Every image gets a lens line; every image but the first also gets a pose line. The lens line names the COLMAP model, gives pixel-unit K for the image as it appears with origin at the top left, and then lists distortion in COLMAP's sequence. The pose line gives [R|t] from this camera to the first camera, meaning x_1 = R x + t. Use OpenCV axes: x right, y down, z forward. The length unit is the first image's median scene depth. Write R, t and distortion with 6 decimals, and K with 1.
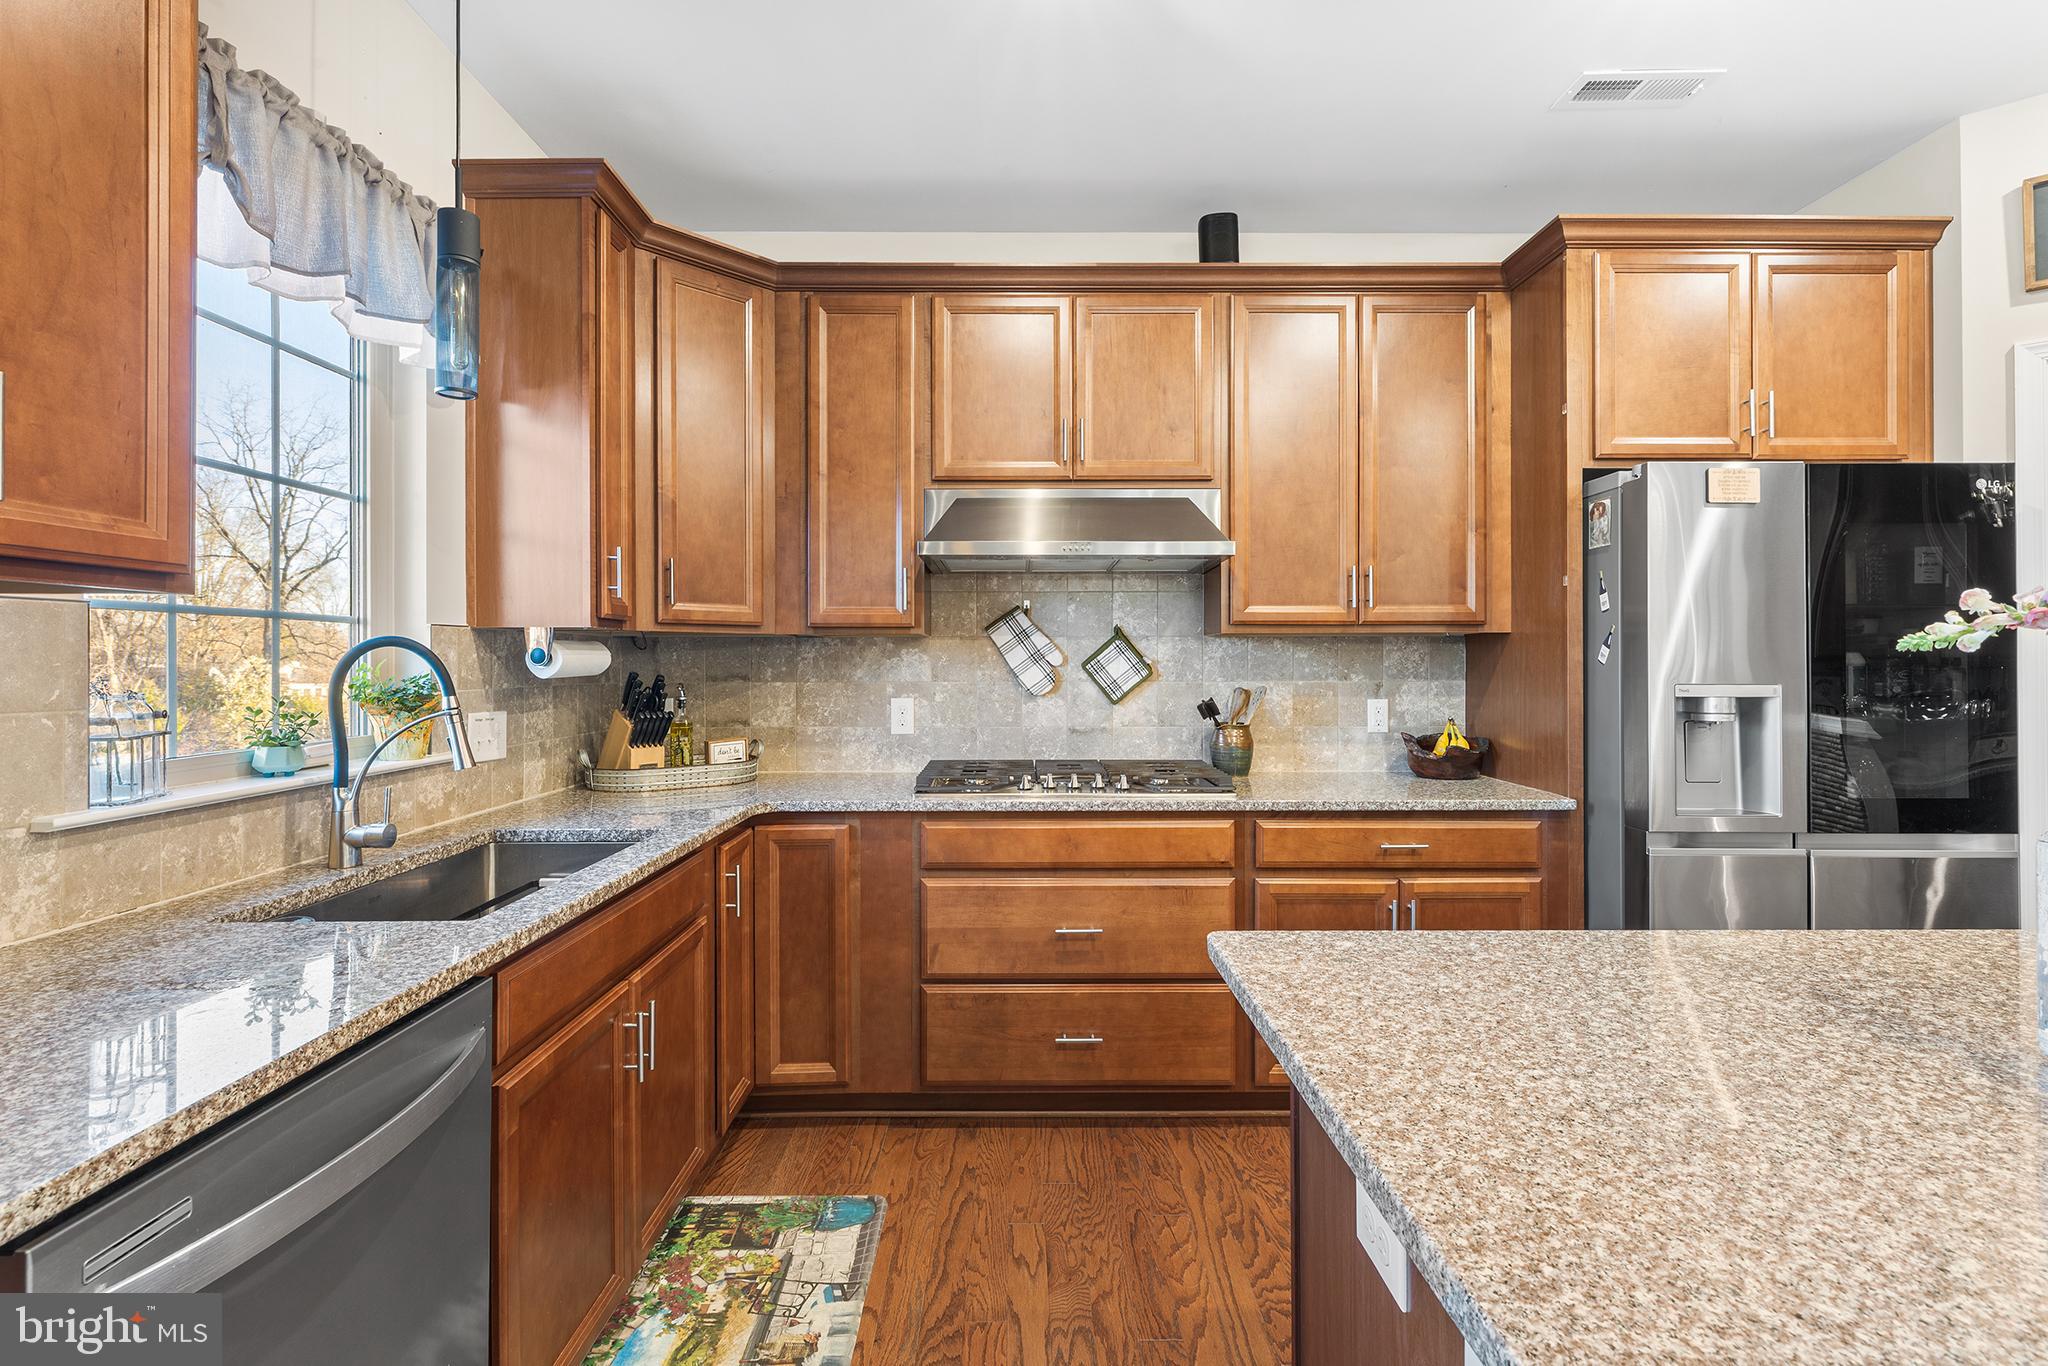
lens RADIAL K [[929.7, 0, 1022.9], [0, 929.7, 661.4], [0, 0, 1]] dist [0.002502, -0.000492]
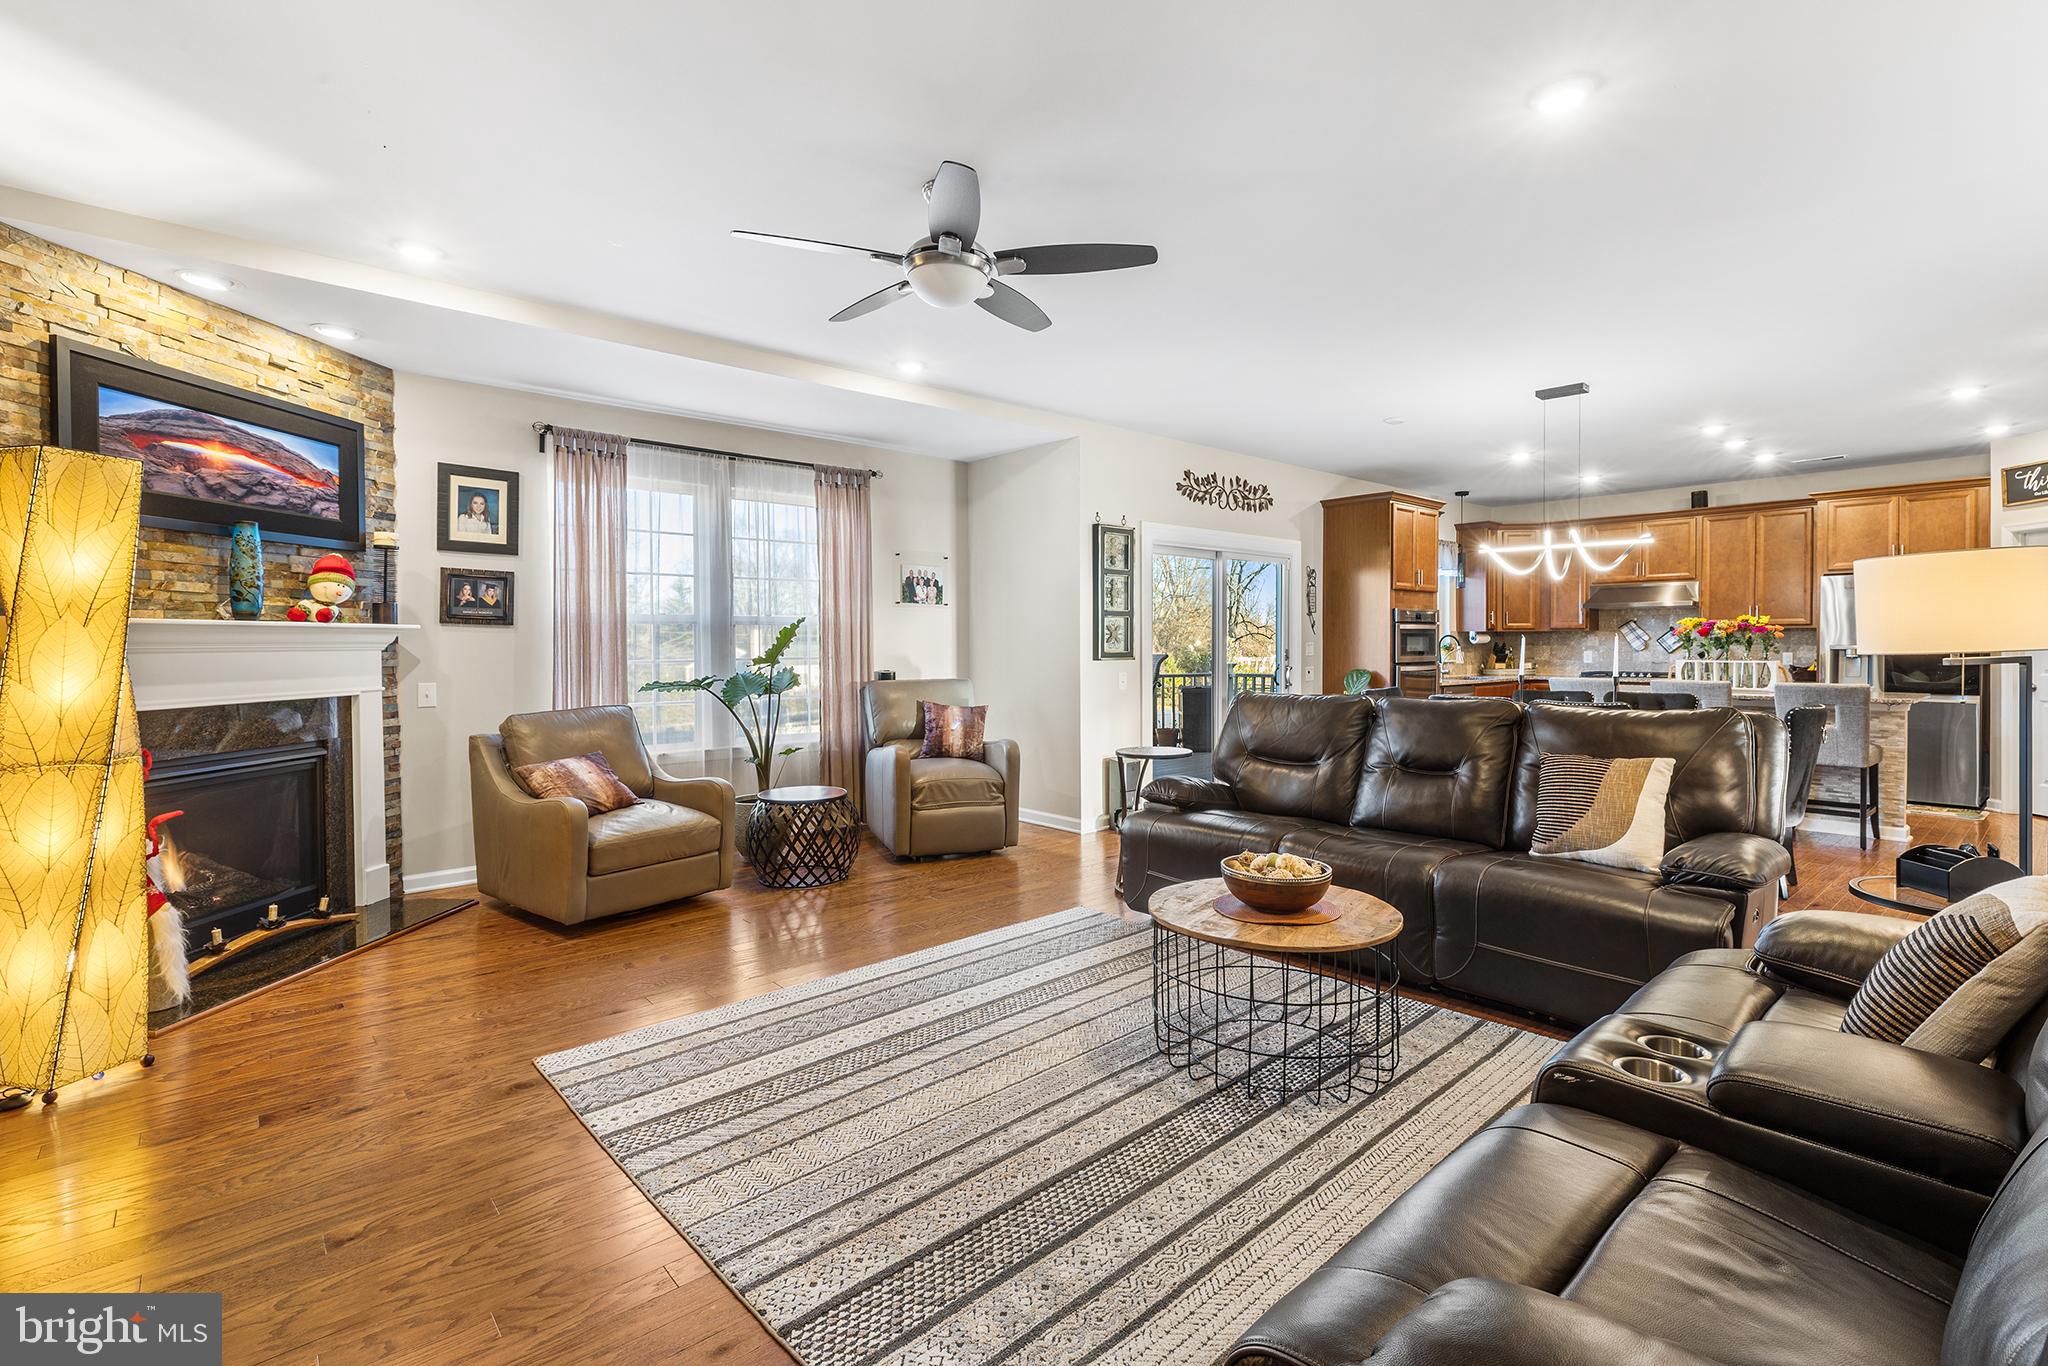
lens RADIAL K [[929.7, 0, 1021.6], [0, 929.7, 655.9], [0, 0, 1]] dist [0.002502, -0.000492]
pose [[0.647866, 0.009631, -0.761693, 1.176936], [0.003599, 0.999870, 0.015704, 0.000548], [0.761746, -0.012916, 0.647747, -2.833651]]
